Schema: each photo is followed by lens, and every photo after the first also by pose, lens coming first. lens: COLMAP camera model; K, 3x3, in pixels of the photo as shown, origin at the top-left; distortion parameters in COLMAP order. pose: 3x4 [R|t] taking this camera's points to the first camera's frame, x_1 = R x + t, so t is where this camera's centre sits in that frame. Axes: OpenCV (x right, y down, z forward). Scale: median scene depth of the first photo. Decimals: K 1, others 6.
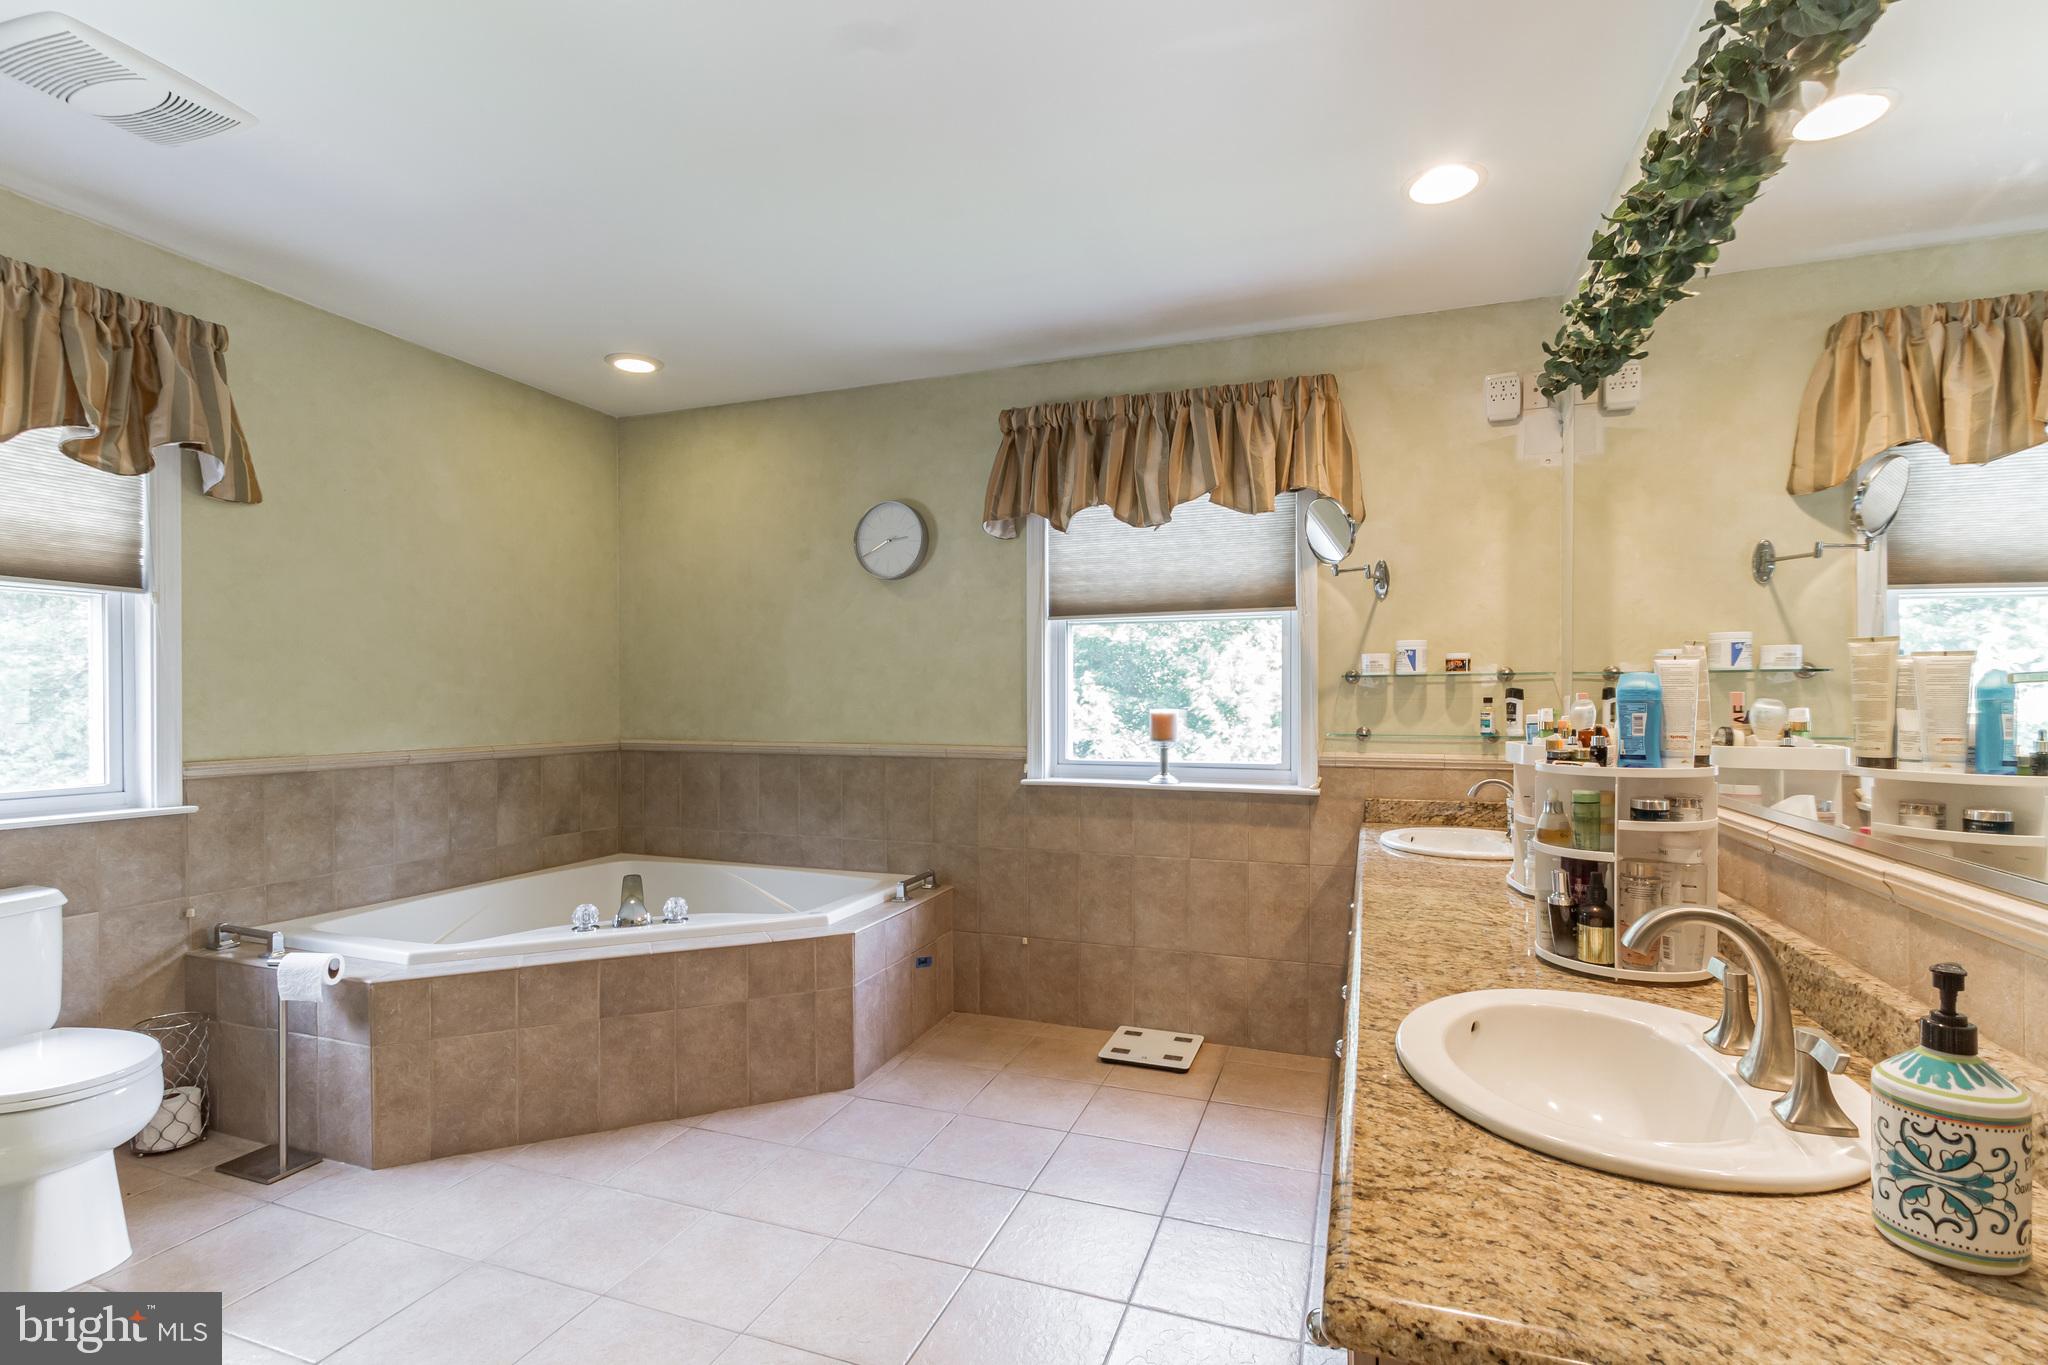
lens RADIAL K [[944.8, 0, 1019.8], [0, 944.8, 690.6], [0, 0, 1]] dist [0.003408, -0.001464]
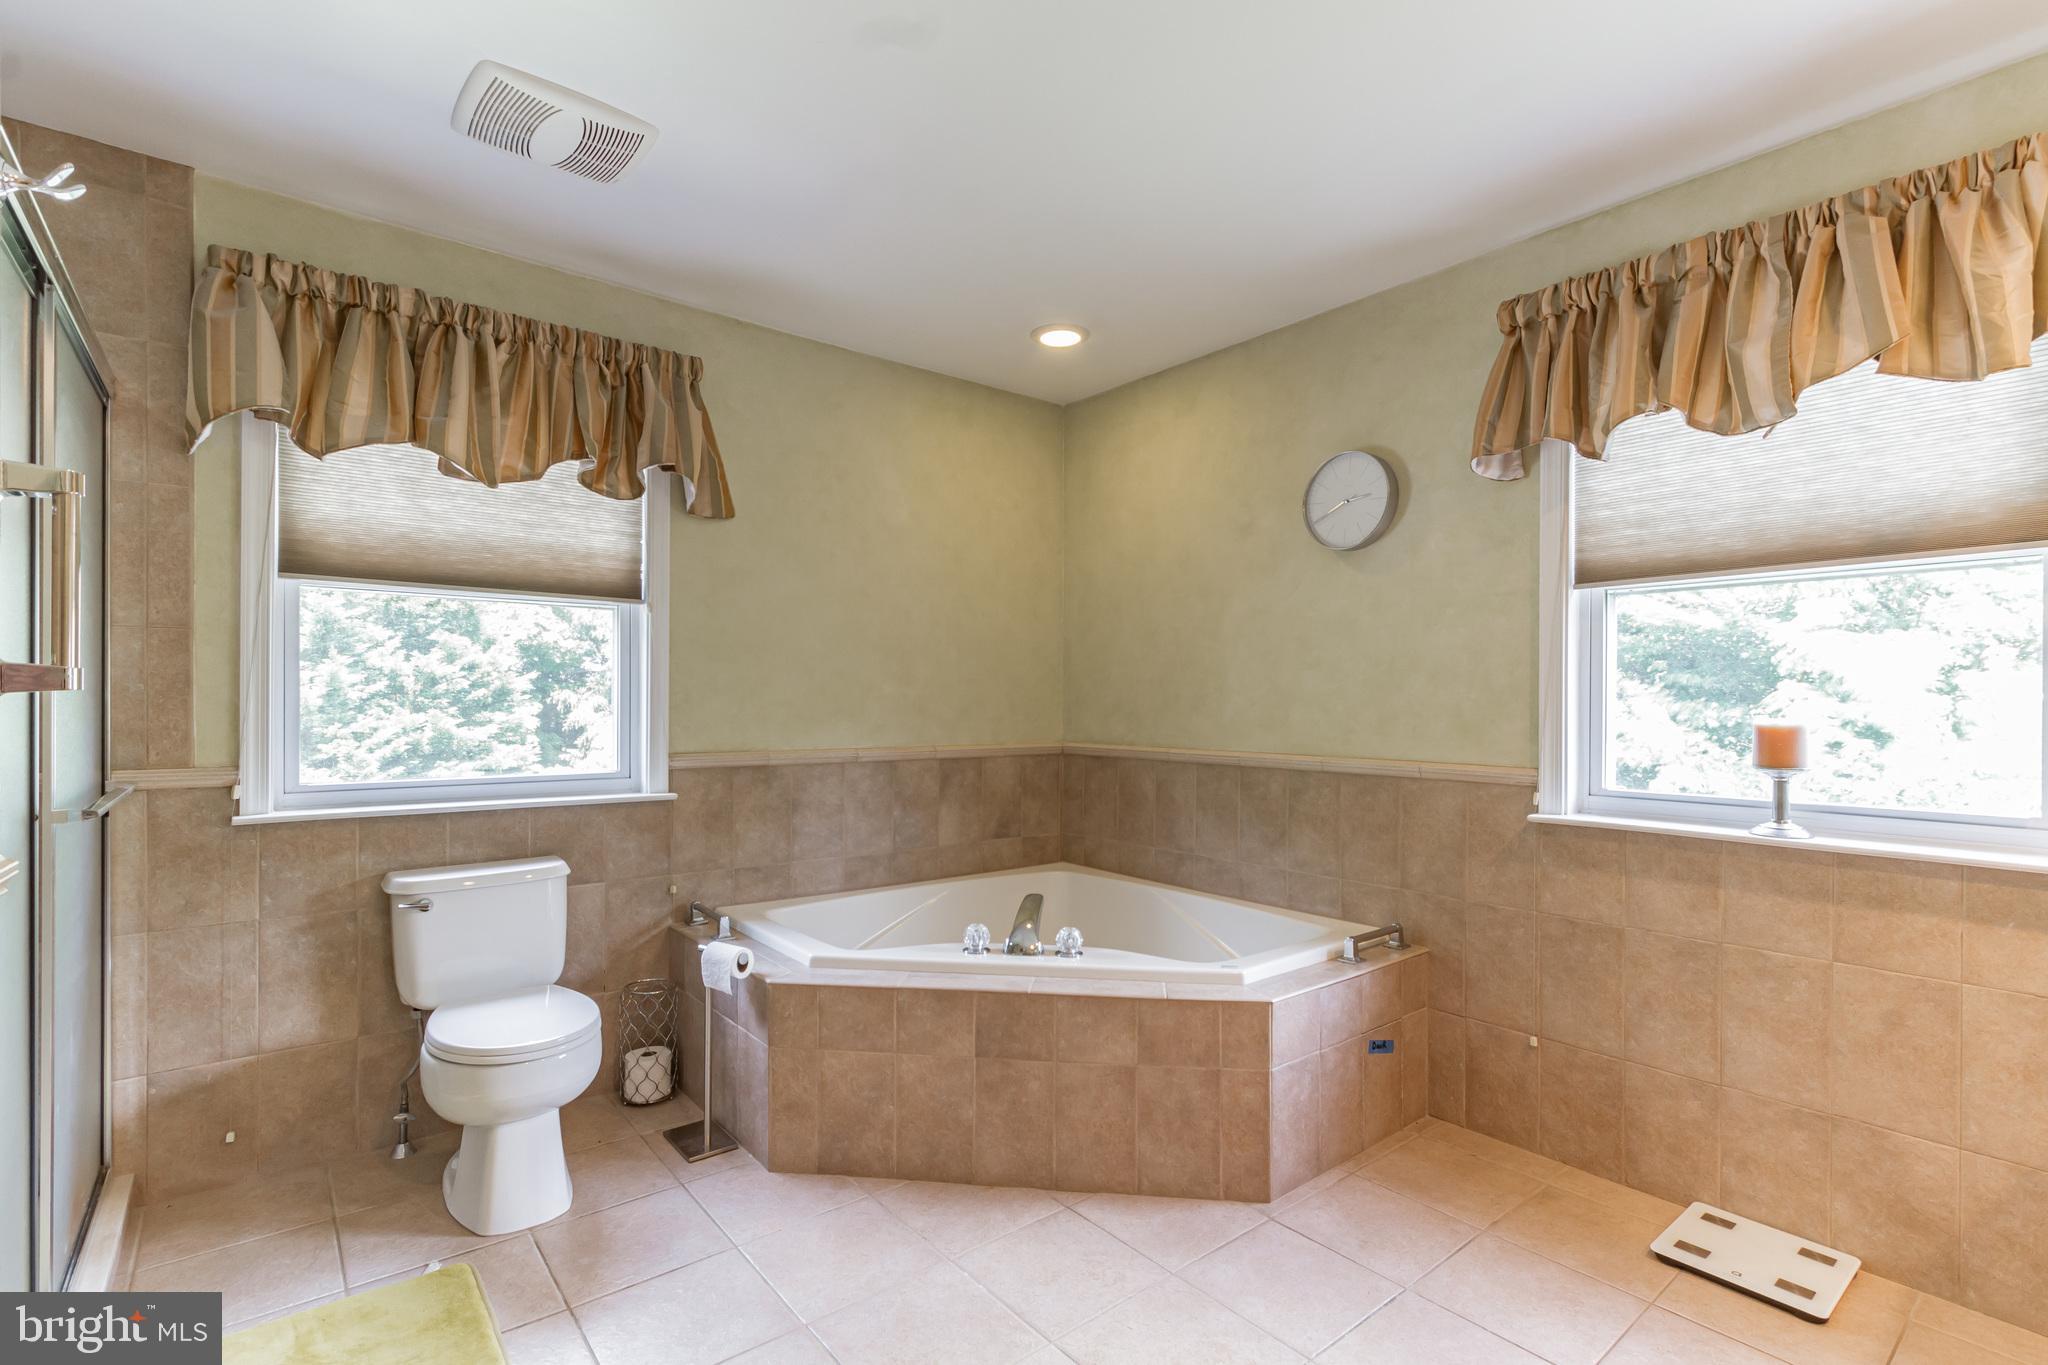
lens RADIAL K [[944.8, 0, 1035.6], [0, 944.8, 698.3], [0, 0, 1]] dist [0.003408, -0.001464]
pose [[0.864553, 0.003189, -0.502532, 0.041820], [-0.000915, 0.999988, 0.004771, 0.003915], [0.502541, -0.003665, 0.864546, 0.214611]]
